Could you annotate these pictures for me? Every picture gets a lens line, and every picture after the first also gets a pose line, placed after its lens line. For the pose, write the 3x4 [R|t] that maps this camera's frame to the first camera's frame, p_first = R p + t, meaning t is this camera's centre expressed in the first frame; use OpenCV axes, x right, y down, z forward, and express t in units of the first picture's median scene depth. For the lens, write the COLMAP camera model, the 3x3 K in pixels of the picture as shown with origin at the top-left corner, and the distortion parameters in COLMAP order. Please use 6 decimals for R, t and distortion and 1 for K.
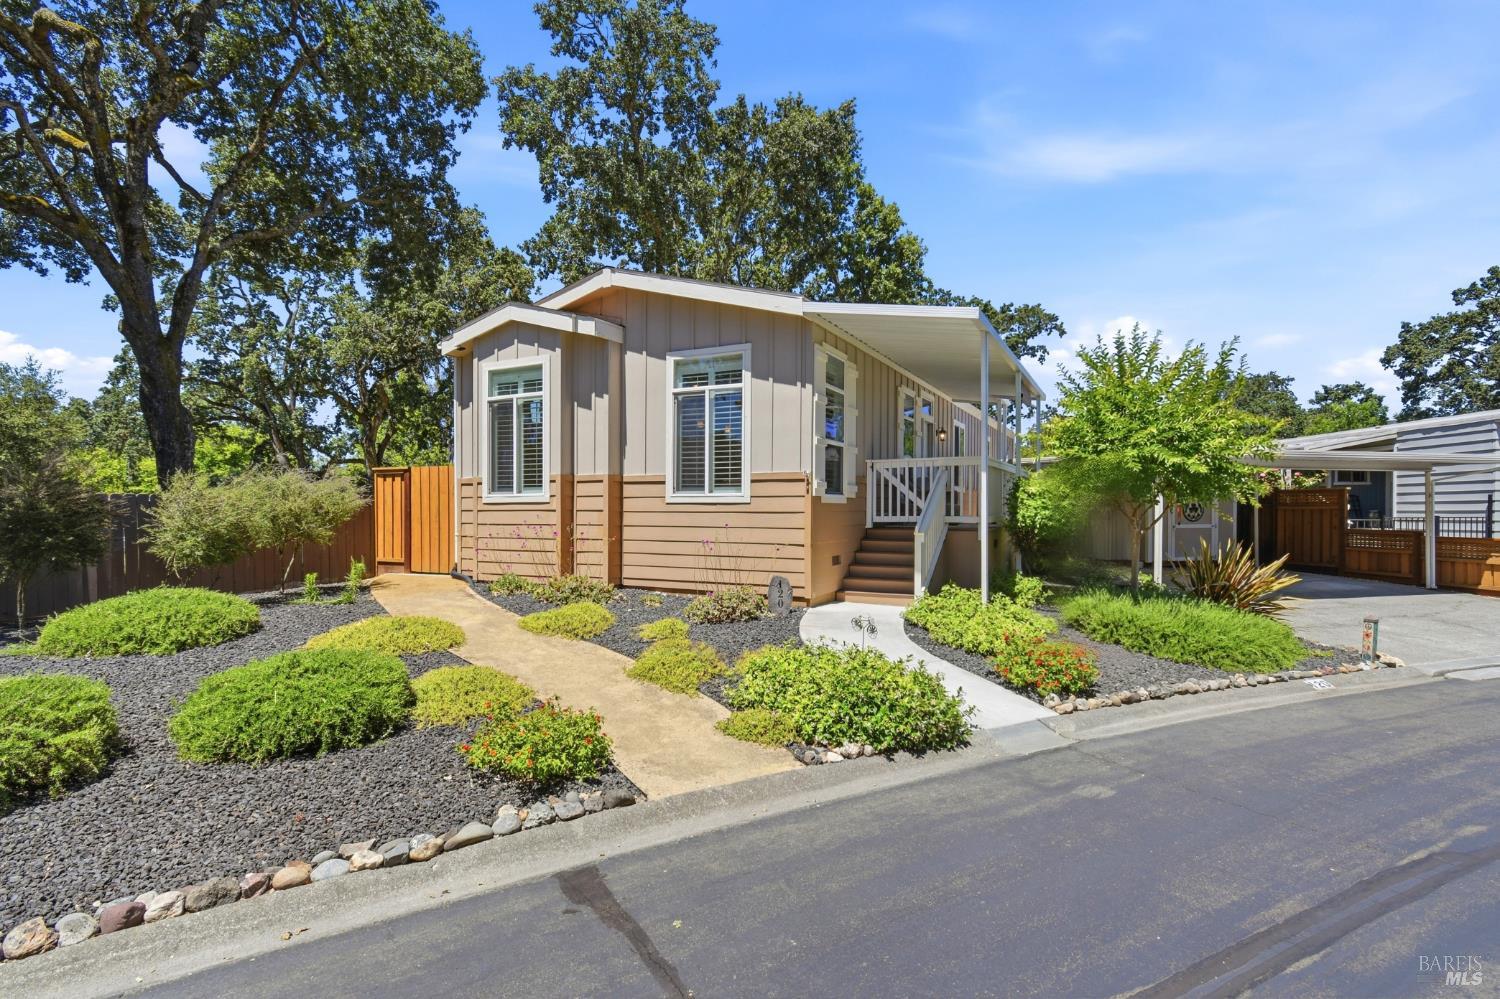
lens RADIAL K [[683.7, 0, 767.2], [0, 683.7, 506.9], [0, 0, 1]] dist [0.001808, -0.000805]
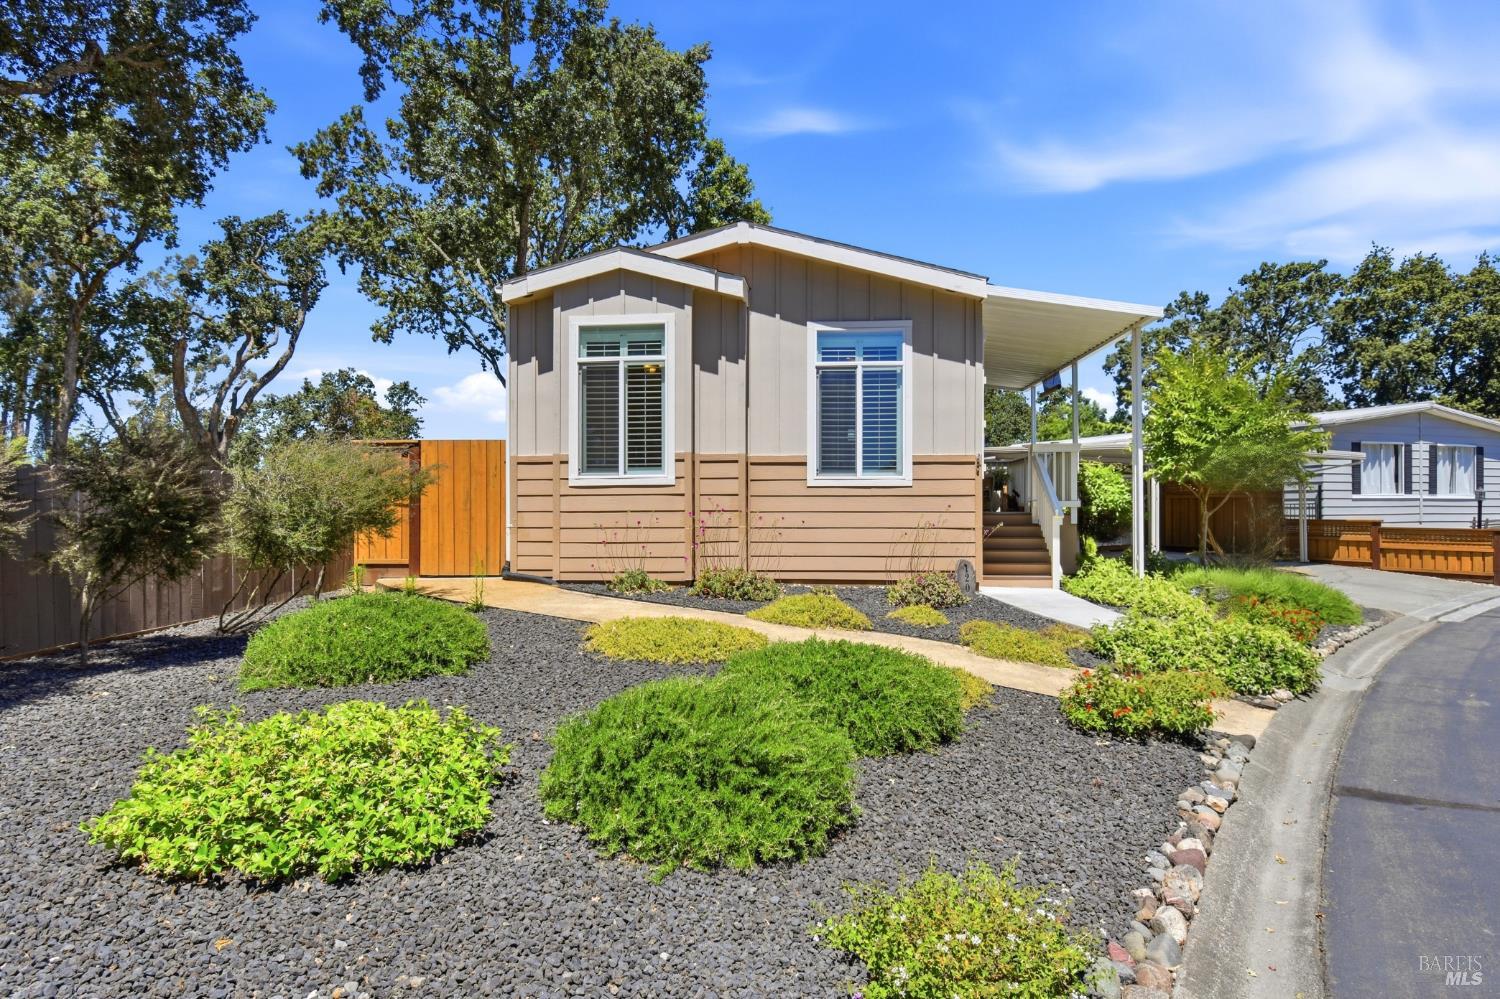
lens RADIAL K [[799.5, 0, 751.0], [0, 799.5, 494.5], [0, 0, 1]] dist [-0.000288, -0.000415]
pose [[0.934896, 0.001274, 0.354920, -0.437261], [0.002461, 0.999946, -0.010072, 0.011488], [-0.354914, 0.010290, 0.934842, 0.022952]]
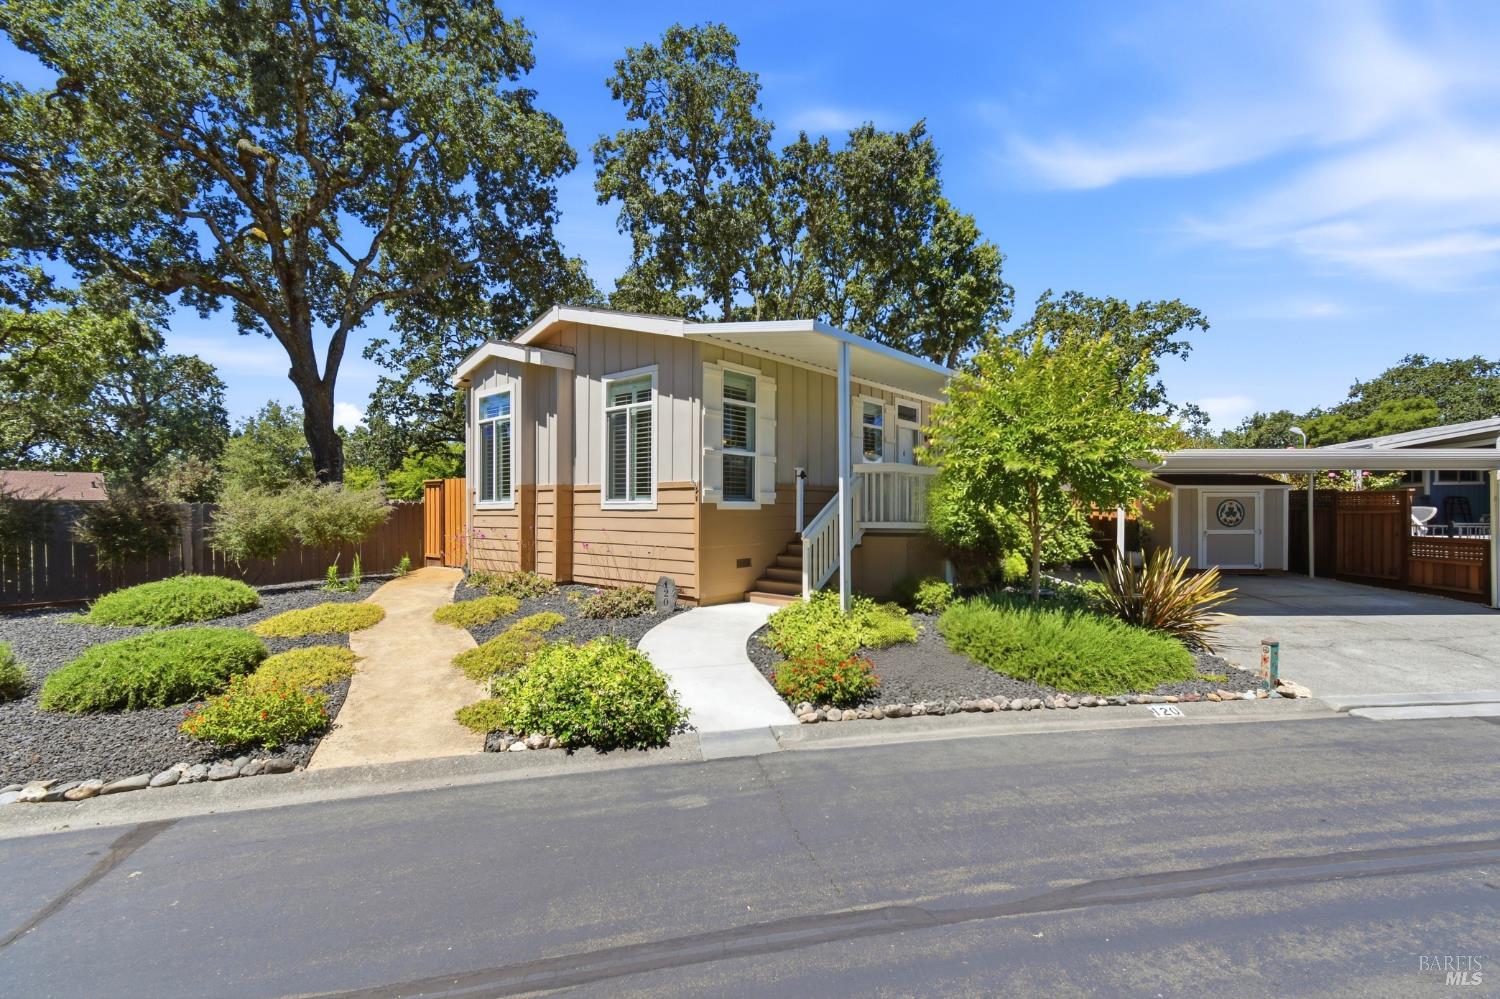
lens RADIAL K [[628.7, 0, 773.9], [0, 628.7, 502.6], [0, 0, 1]] dist [0.000667, -0.000584]
pose [[0.974559, -0.003815, -0.224099, 0.264949], [0.001728, 0.999953, -0.009506, -0.004756], [0.224125, 0.008877, 0.974520, 0.040368]]
